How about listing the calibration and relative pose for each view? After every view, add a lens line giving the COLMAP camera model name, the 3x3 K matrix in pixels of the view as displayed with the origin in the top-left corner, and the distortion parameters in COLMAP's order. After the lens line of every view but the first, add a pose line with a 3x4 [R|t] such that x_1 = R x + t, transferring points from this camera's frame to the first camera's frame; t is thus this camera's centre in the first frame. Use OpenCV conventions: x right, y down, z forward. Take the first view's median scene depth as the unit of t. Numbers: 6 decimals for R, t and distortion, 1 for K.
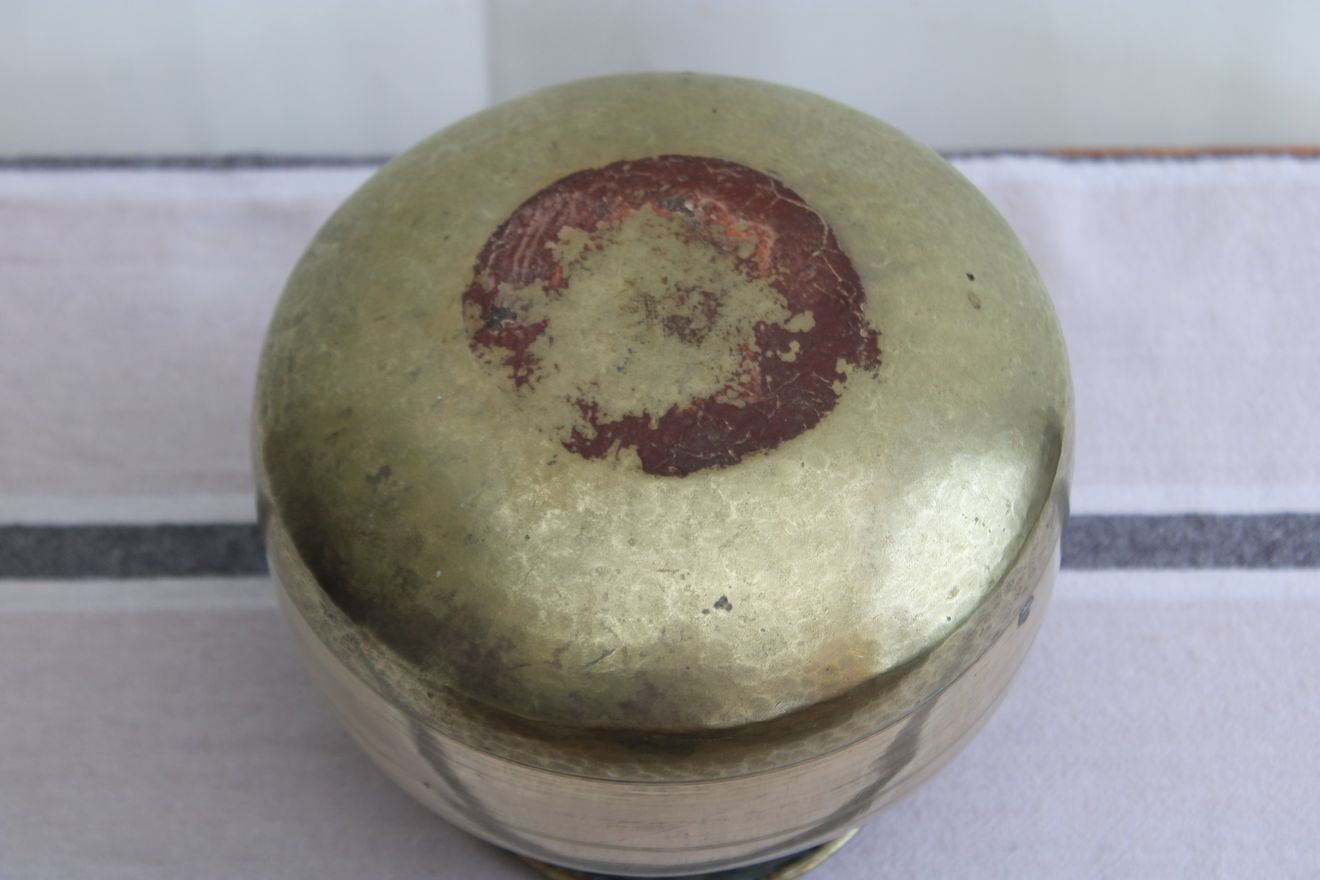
lens RADIAL K [[3109.4, 0, 660.0], [0, 3109.4, 440.0], [0, 0, 1]] dist [0.114132, -0.318995]
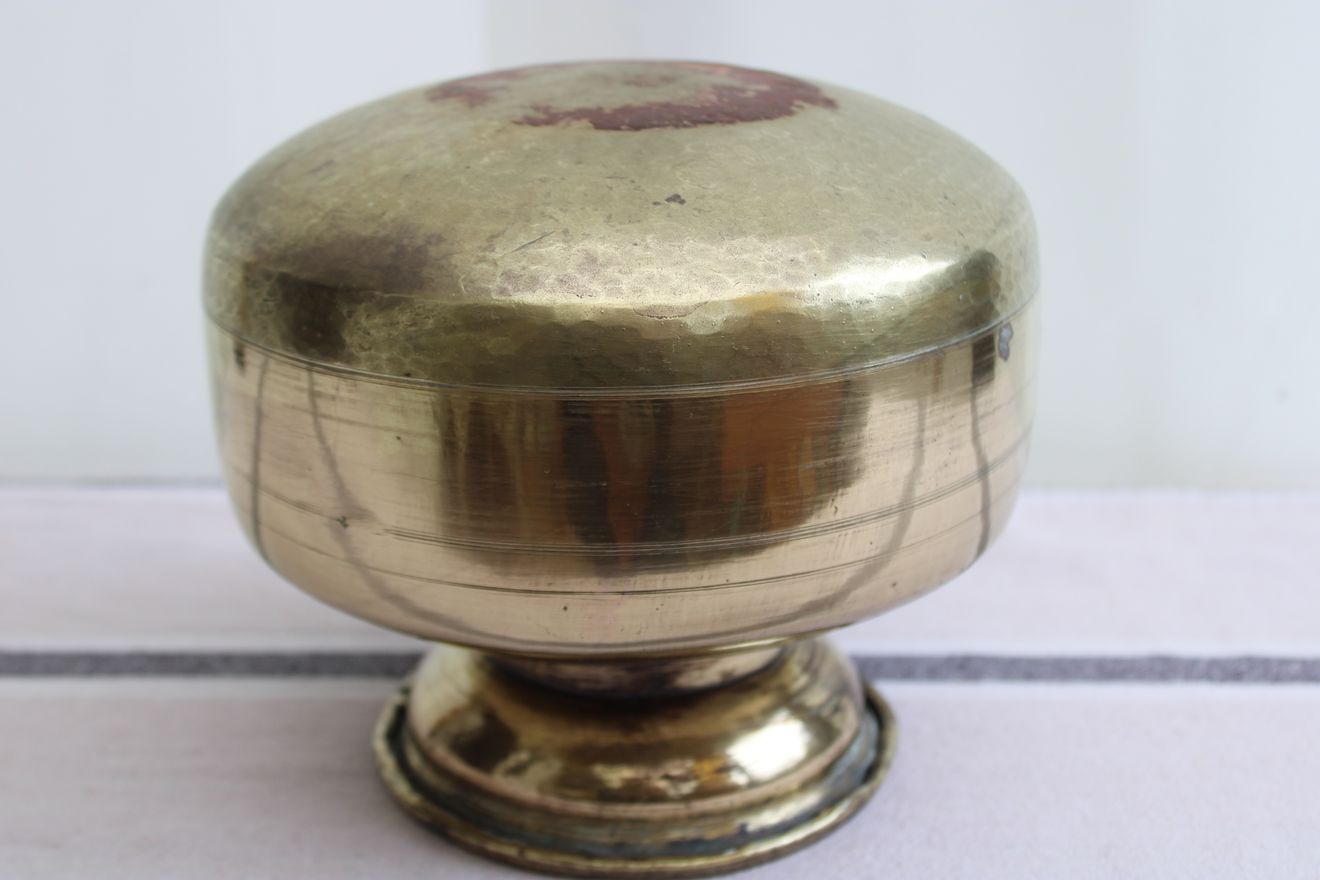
lens RADIAL K [[1990.5, 0, 660.0], [0, 1990.5, 440.0], [0, 0, 1]] dist [-0.017601, -0.006887]
pose [[0.999905, 0.006086, -0.012355, 0.023219], [-0.012218, 0.805944, -0.591866, 0.453307], [0.006355, 0.591960, 0.805942, 0.568188]]
